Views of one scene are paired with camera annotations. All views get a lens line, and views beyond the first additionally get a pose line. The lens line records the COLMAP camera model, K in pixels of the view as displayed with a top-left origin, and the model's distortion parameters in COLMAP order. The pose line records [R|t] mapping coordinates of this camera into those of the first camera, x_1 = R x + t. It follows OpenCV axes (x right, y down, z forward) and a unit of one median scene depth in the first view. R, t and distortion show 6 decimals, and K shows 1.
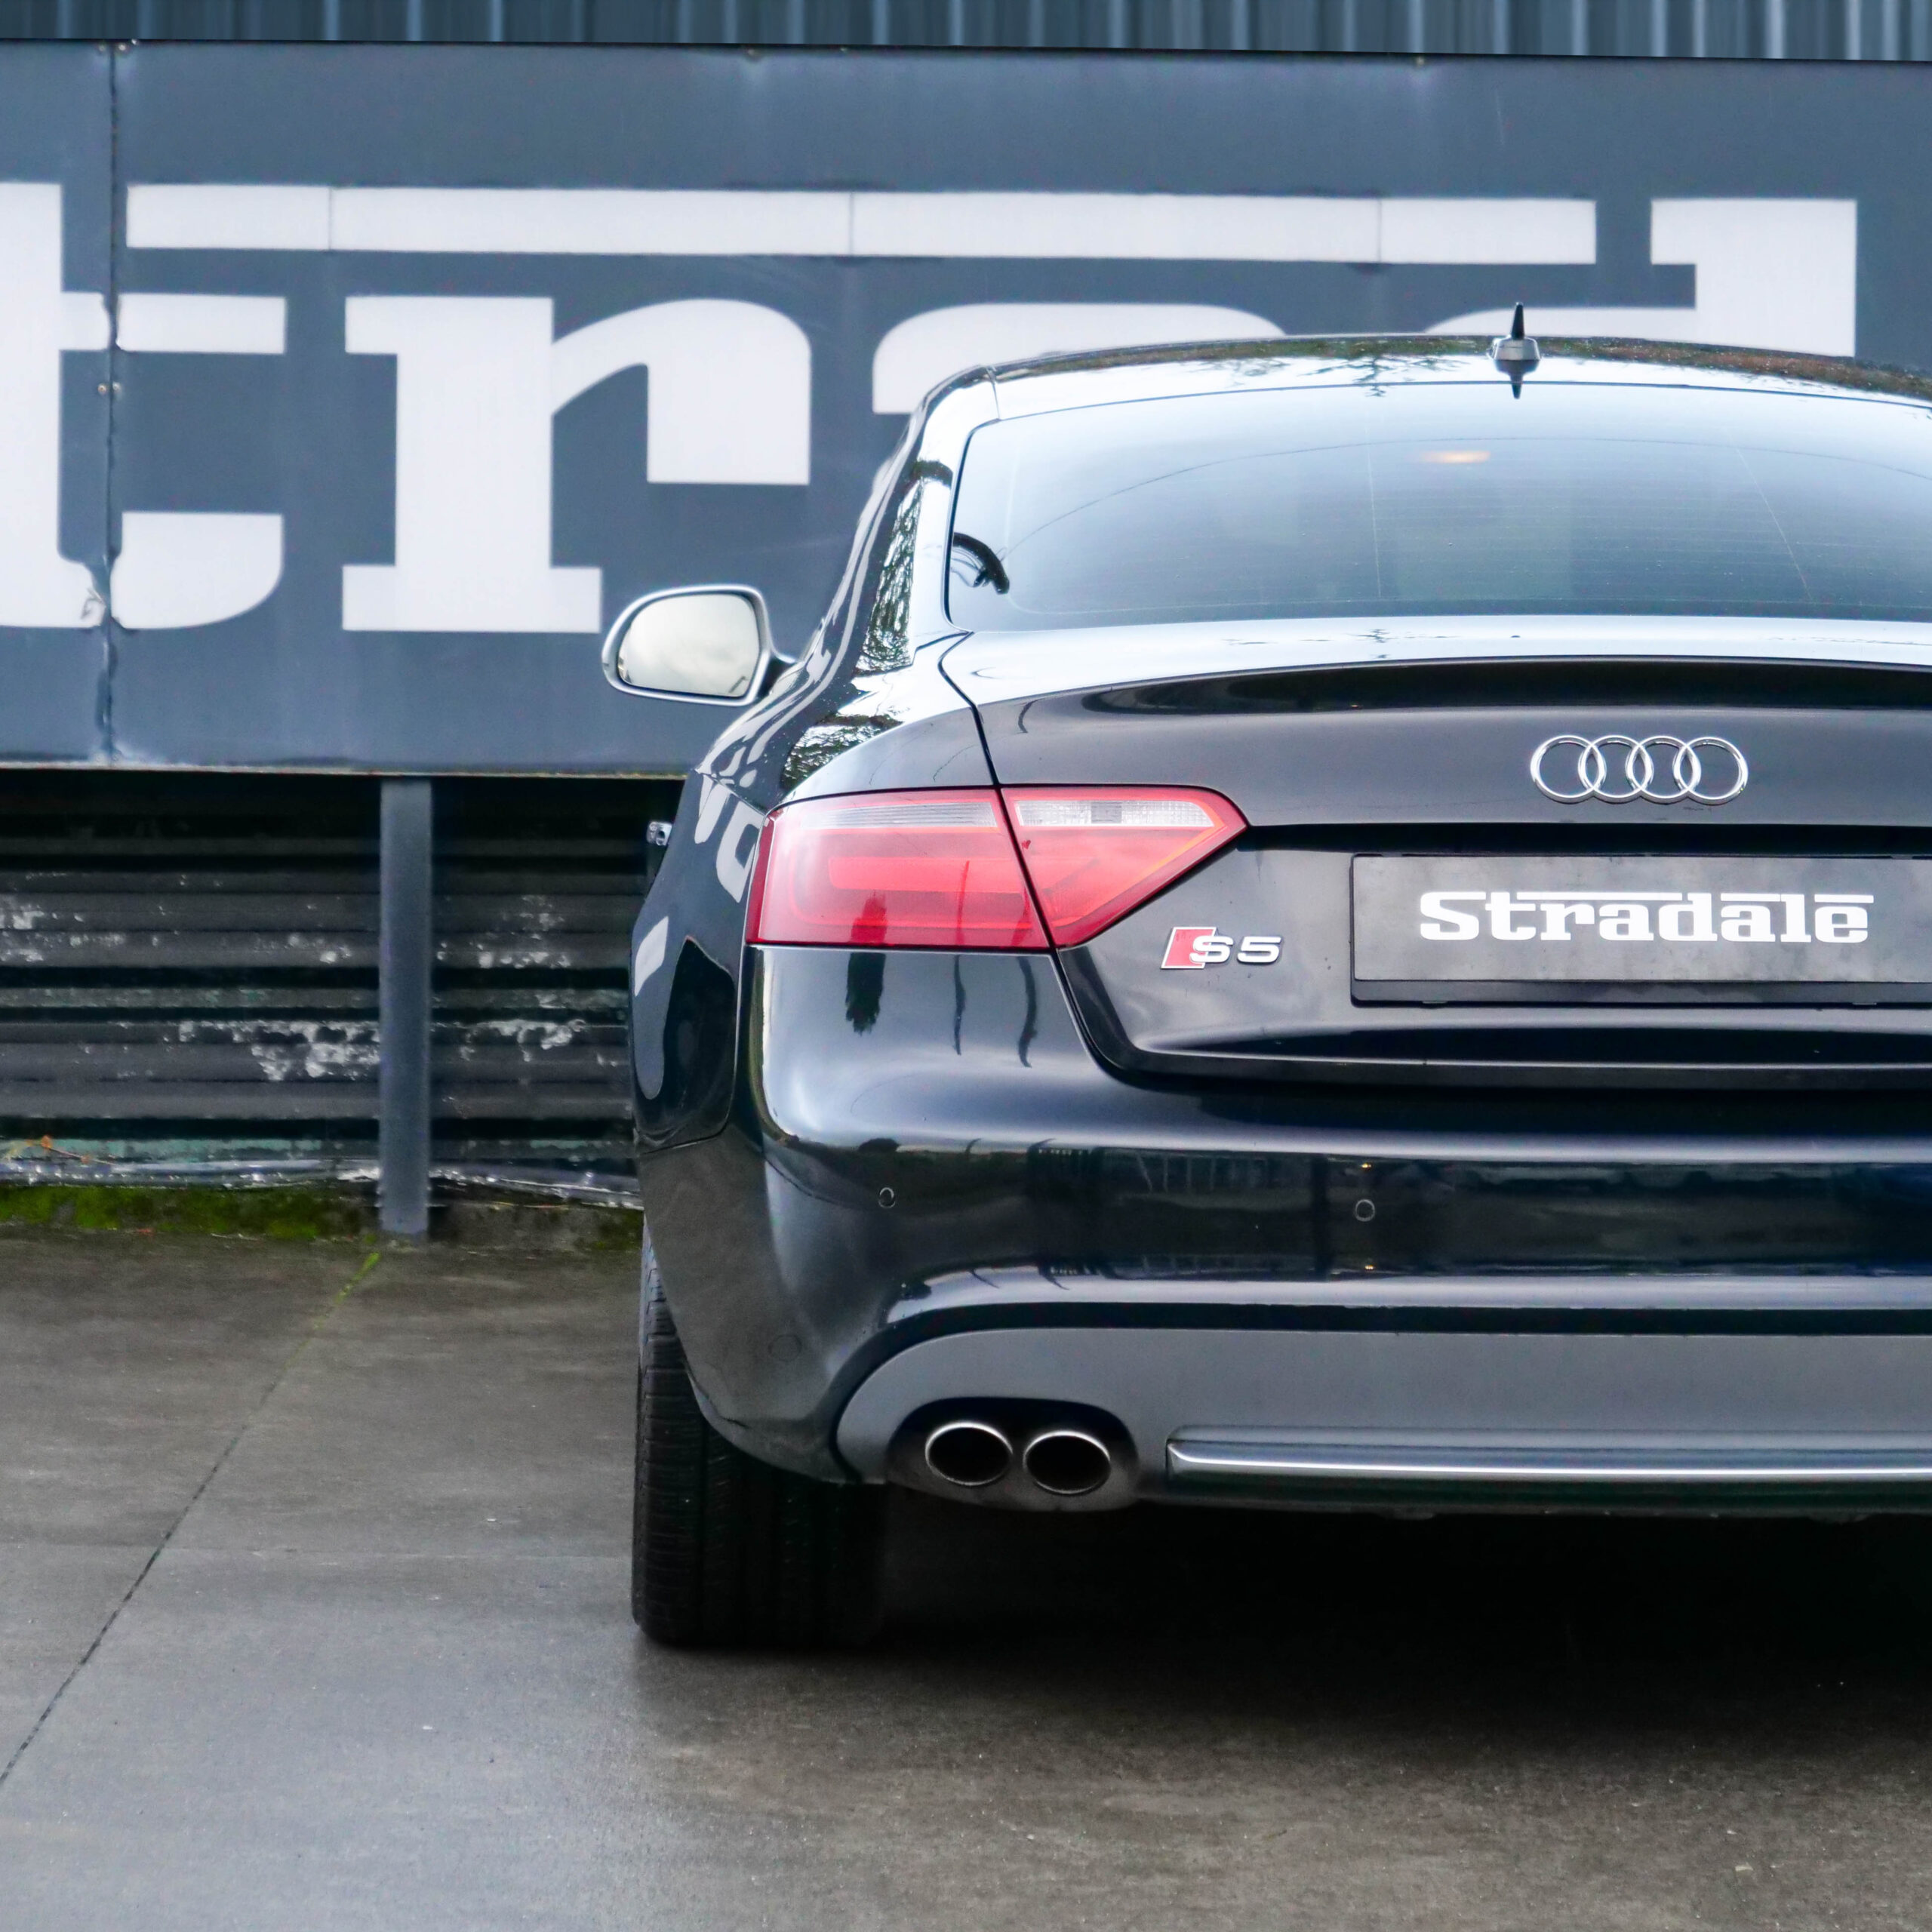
lens RADIAL K [[7132.1, 0, 833.3], [0, 7132.1, 962.4], [0, 0, 1]] dist [0.052493, -0.905305]
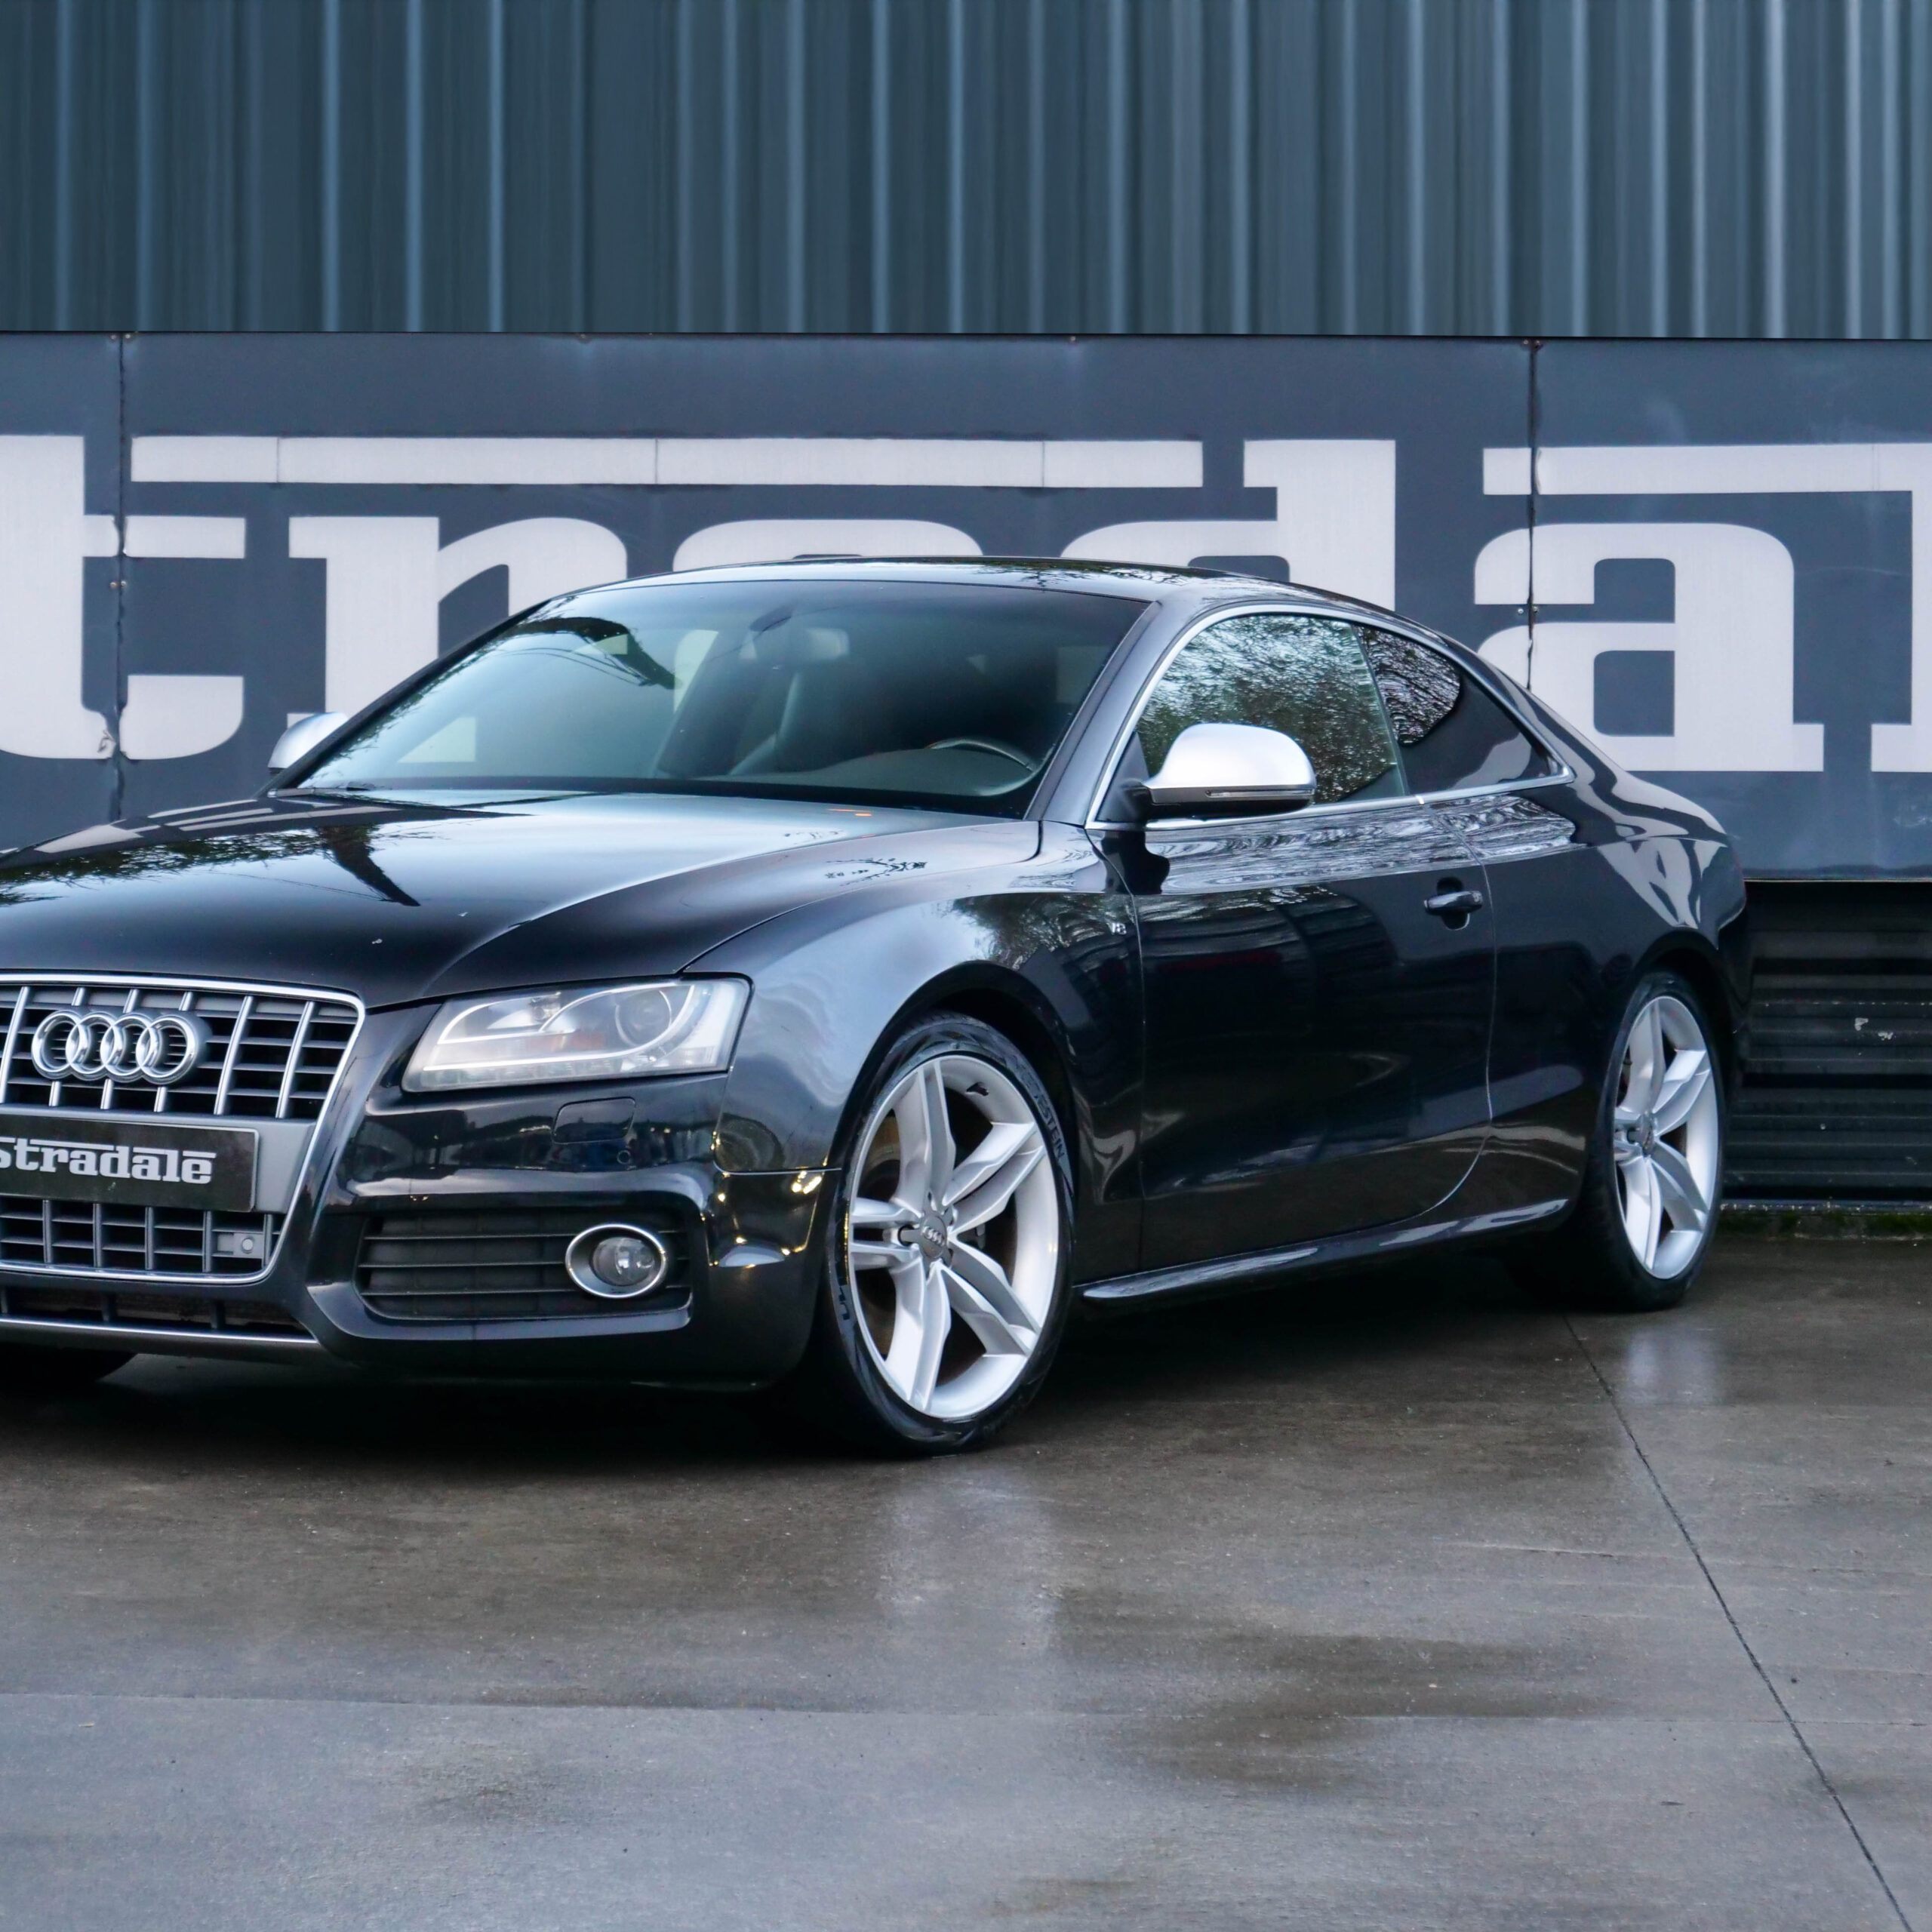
lens RADIAL K [[6015.4, 0, 931.5], [0, 6015.4, 964.7], [0, 0, 1]] dist [0.013478, -0.634469]
pose [[0.997787, -0.000389, -0.066493, 0.132551], [-0.000904, 0.999811, -0.019406, 0.015033], [0.066488, 0.019423, 0.997598, -0.142460]]
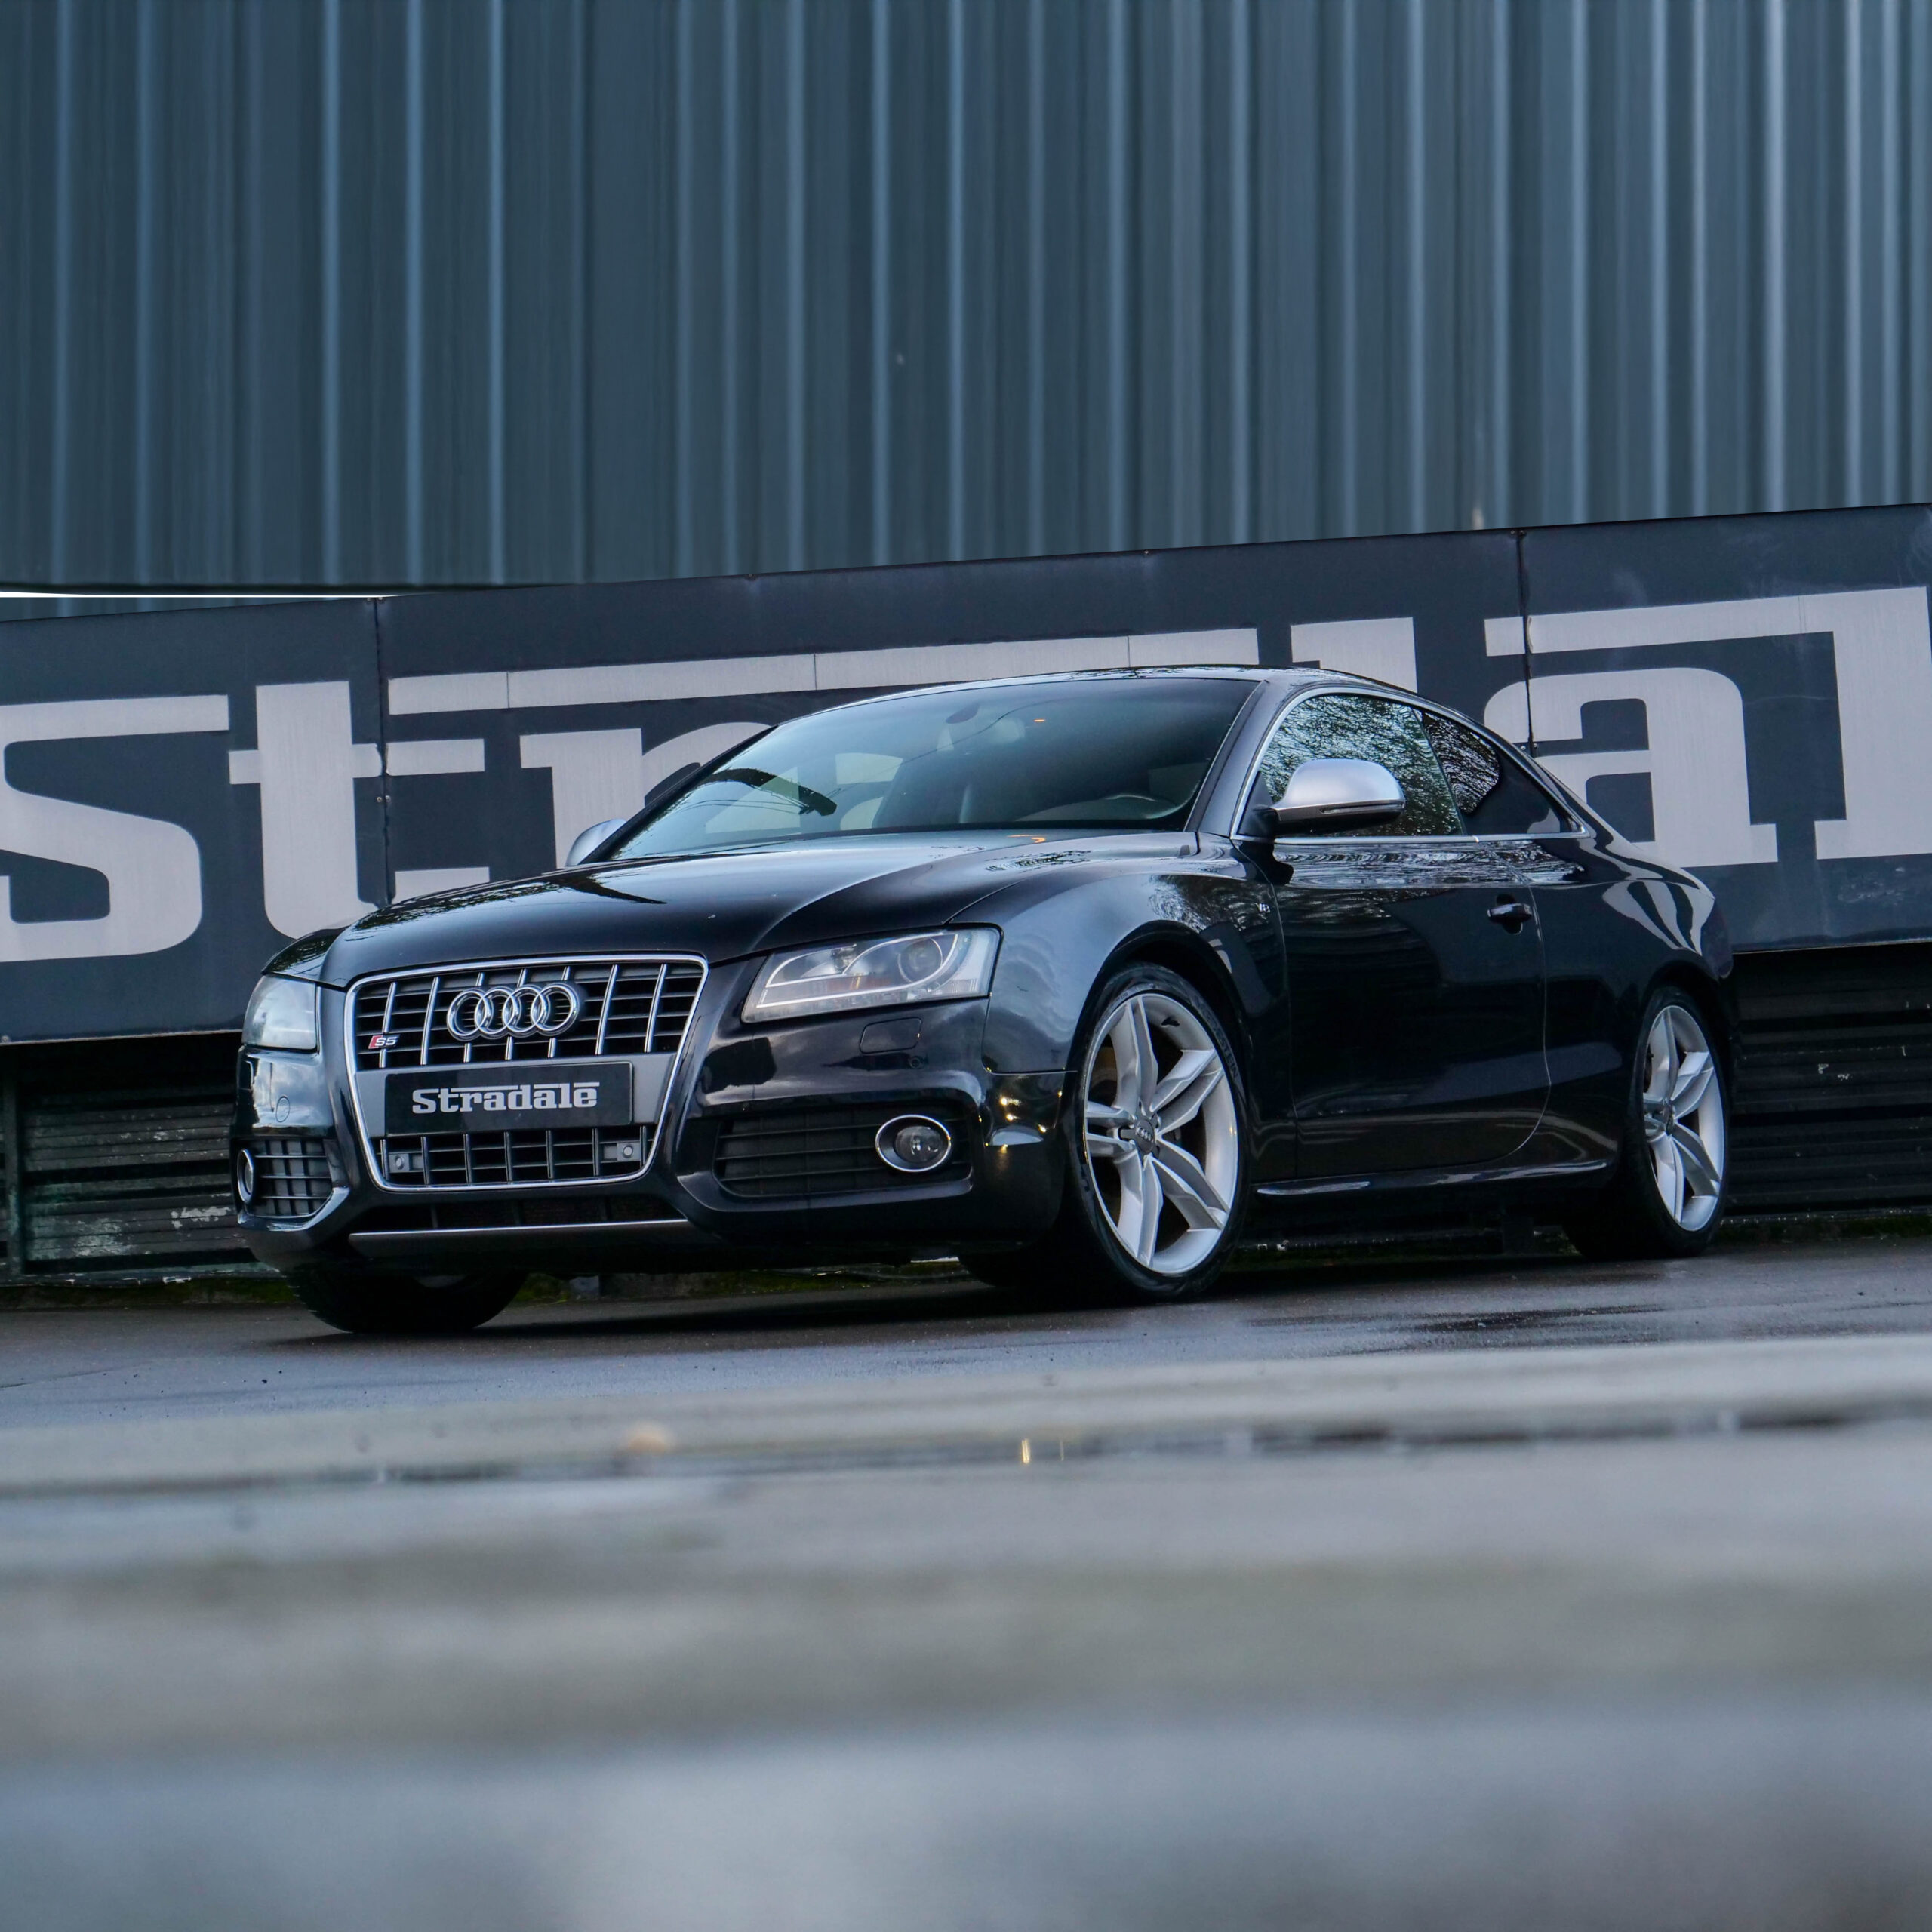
lens RADIAL K [[5493.7, 0, 907.3], [0, 5493.7, 932.0], [0, 0, 1]] dist [0.028545, -0.414838]
pose [[0.996002, -0.065861, -0.060347, 0.099195], [0.059357, 0.992817, -0.103876, 0.094046], [0.066755, 0.099878, 0.992758, -0.280540]]
